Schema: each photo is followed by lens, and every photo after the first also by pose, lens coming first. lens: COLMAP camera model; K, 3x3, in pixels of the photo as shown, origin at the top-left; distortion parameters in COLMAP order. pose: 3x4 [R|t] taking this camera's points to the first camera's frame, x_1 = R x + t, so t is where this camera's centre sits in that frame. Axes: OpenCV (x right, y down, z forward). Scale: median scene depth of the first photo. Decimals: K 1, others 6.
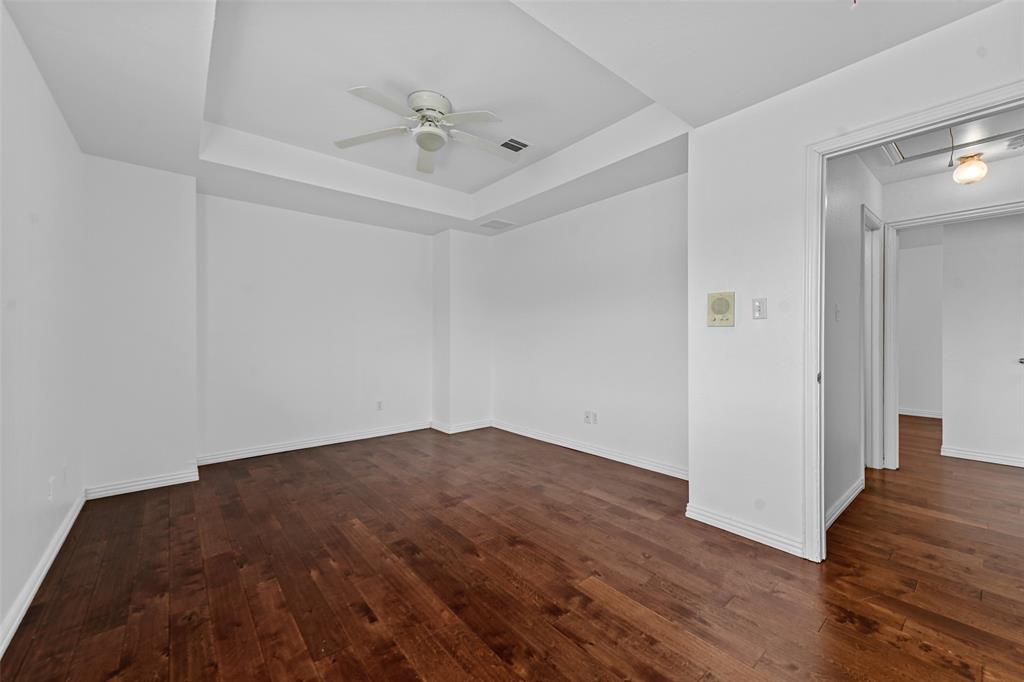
lens RADIAL K [[405.0, 0, 516.8], [0, 405.0, 340.4], [0, 0, 1]] dist [0.015699, -0.001282]
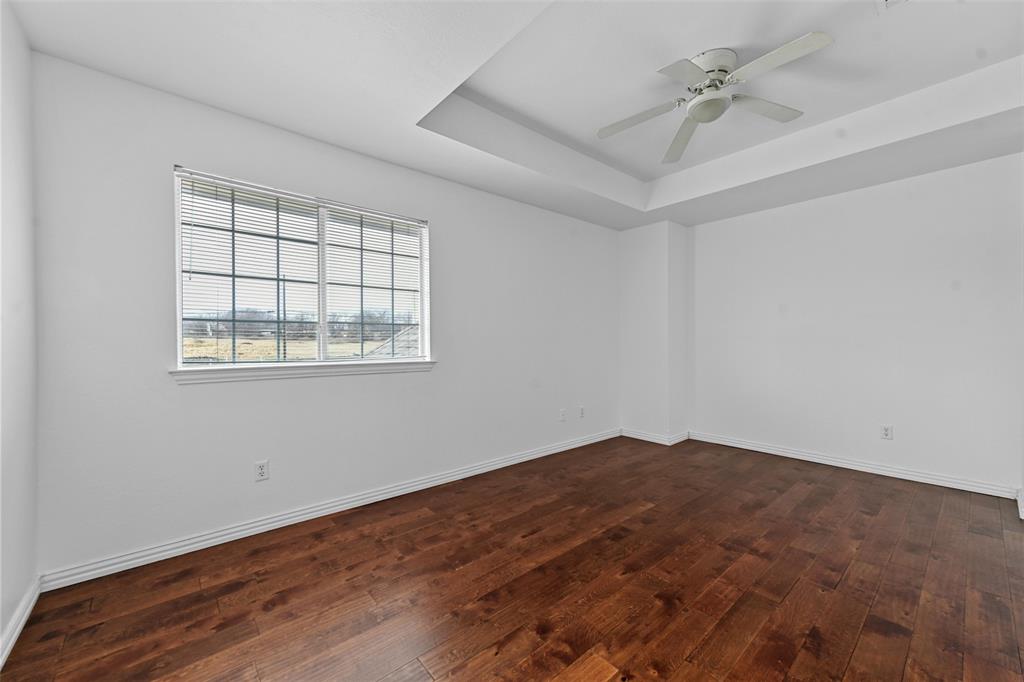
lens RADIAL K [[405.0, 0, 513.8], [0, 405.0, 341.4], [0, 0, 1]] dist [0.015699, -0.001282]
pose [[0.000916, 0.002911, -0.999995, 0.793407], [-0.003993, 0.999988, 0.002908, 0.000179], [0.999992, 0.003990, 0.000927, 0.716504]]
